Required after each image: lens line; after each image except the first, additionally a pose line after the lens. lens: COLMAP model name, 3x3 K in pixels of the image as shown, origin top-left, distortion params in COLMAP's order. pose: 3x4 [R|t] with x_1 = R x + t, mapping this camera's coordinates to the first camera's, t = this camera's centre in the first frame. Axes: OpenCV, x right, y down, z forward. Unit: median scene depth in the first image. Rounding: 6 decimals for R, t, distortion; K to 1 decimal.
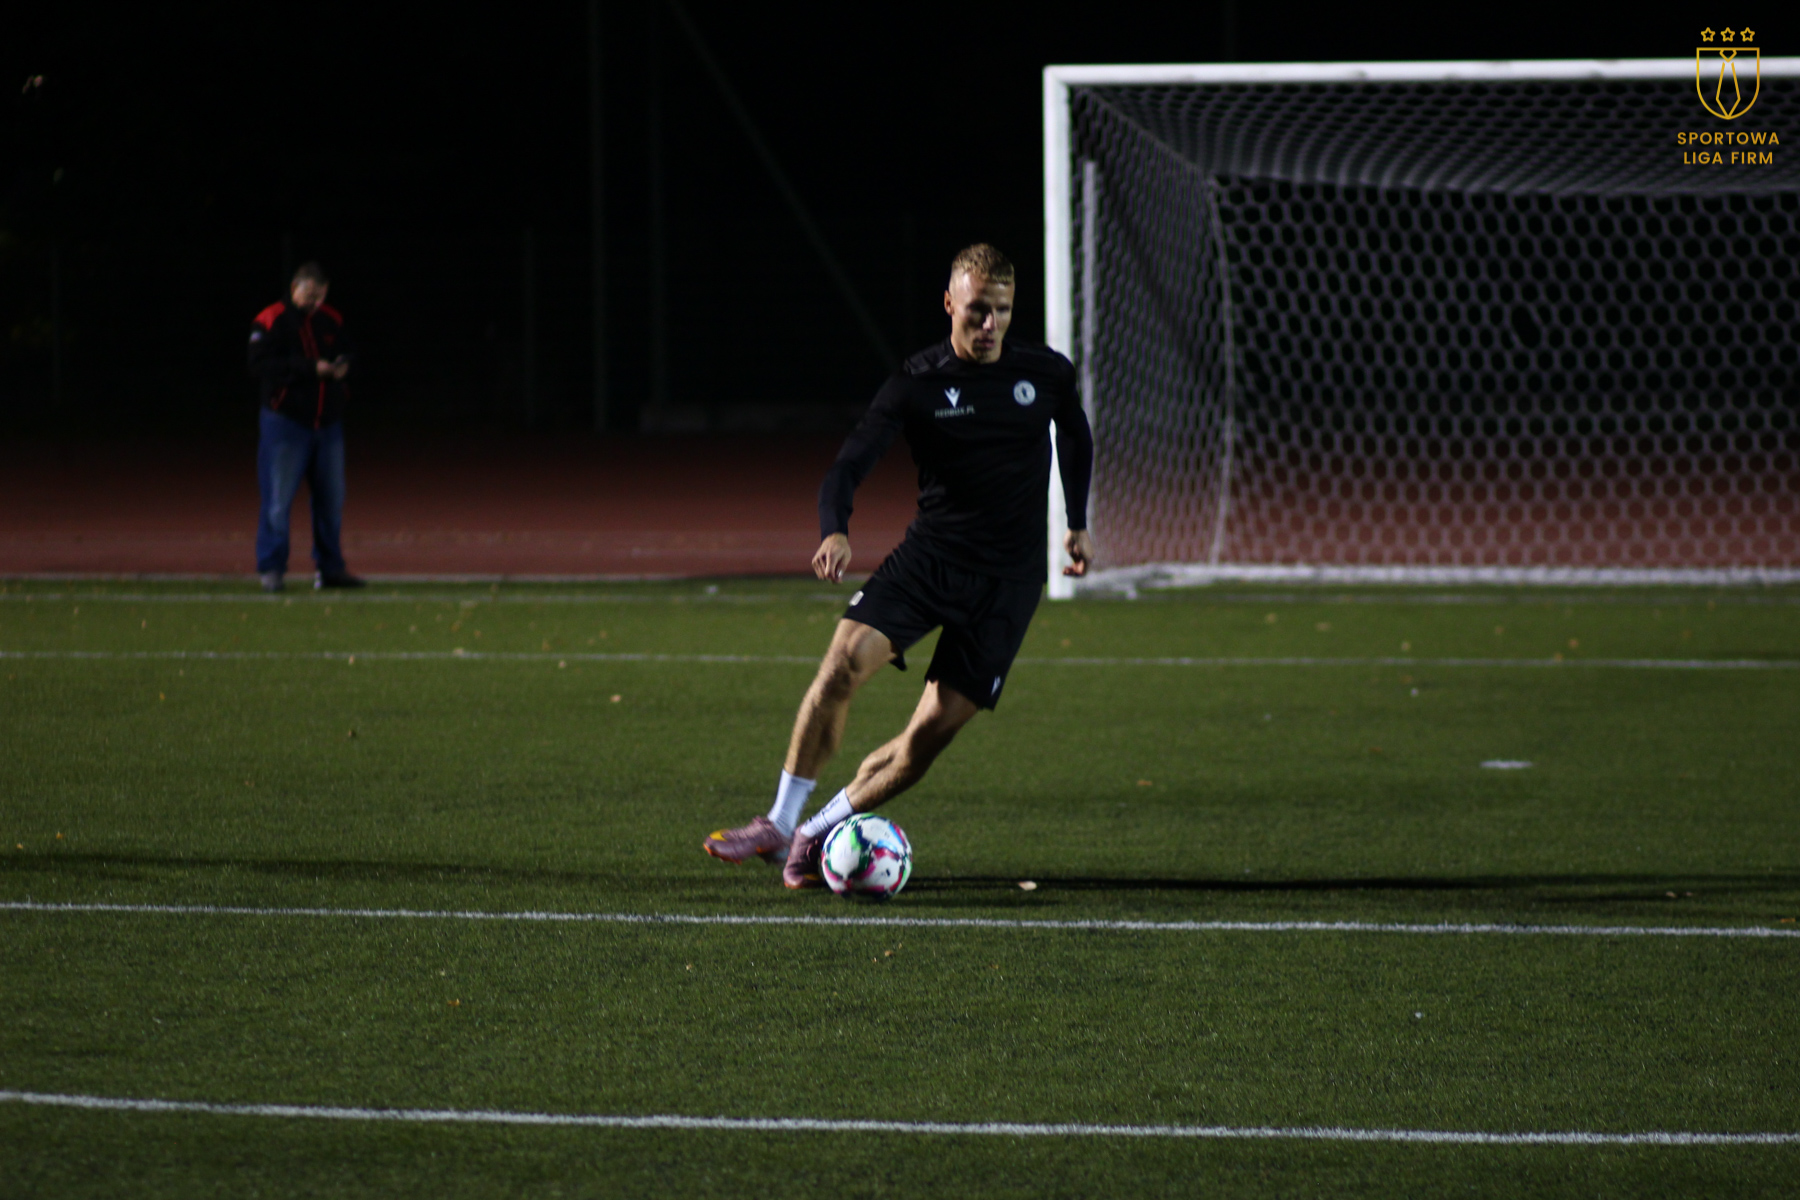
lens RADIAL K [[5545.9, 0, 892.6], [0, 5545.9, 607.6], [0, 0, 1]] dist [0.036695, 0.000000]
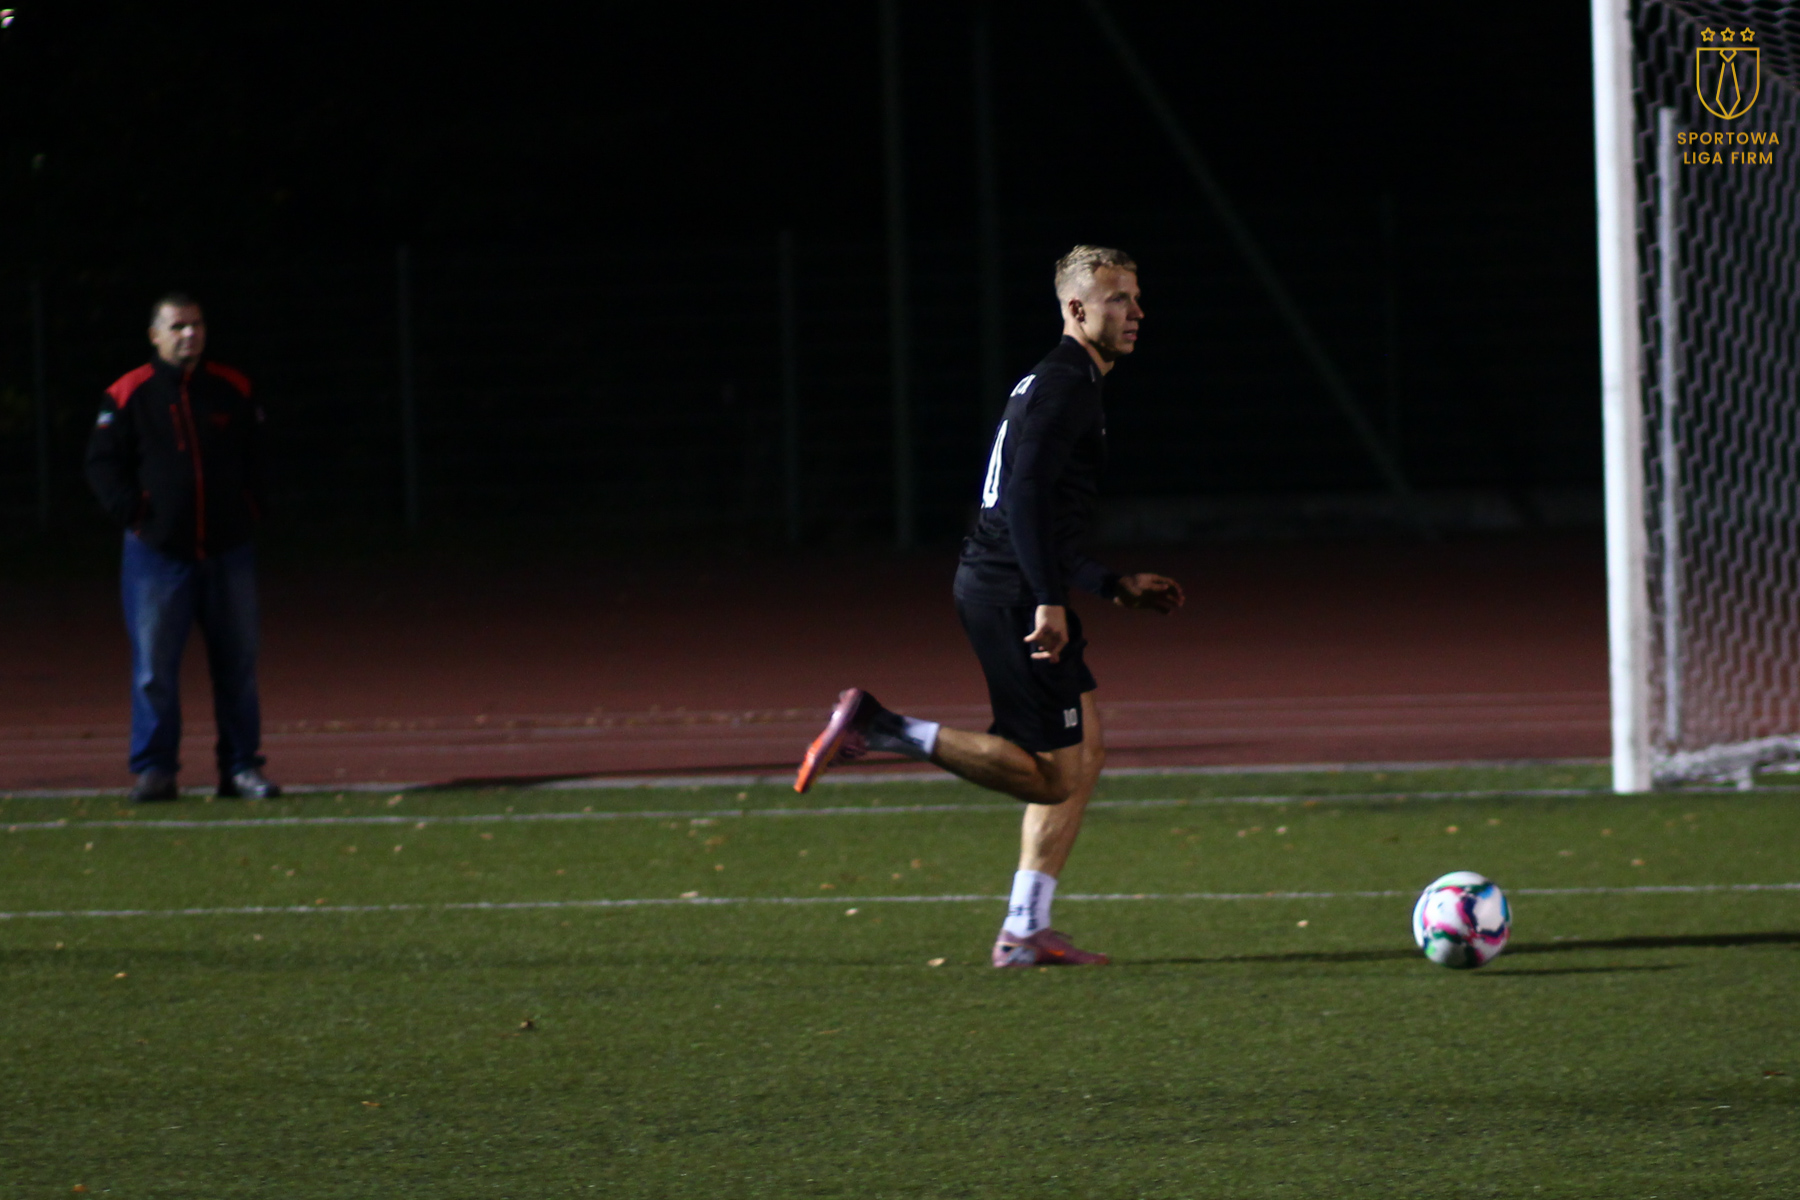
lens RADIAL K [[5545.9, 0, 895.4], [0, 5545.9, 596.6], [0, 0, 1]] dist [0.036695, 0.000000]
pose [[0.998469, -0.018684, -0.052059, -0.020309], [0.018244, 0.999794, -0.008922, -0.019965], [0.052215, 0.007959, 0.998604, 0.356270]]
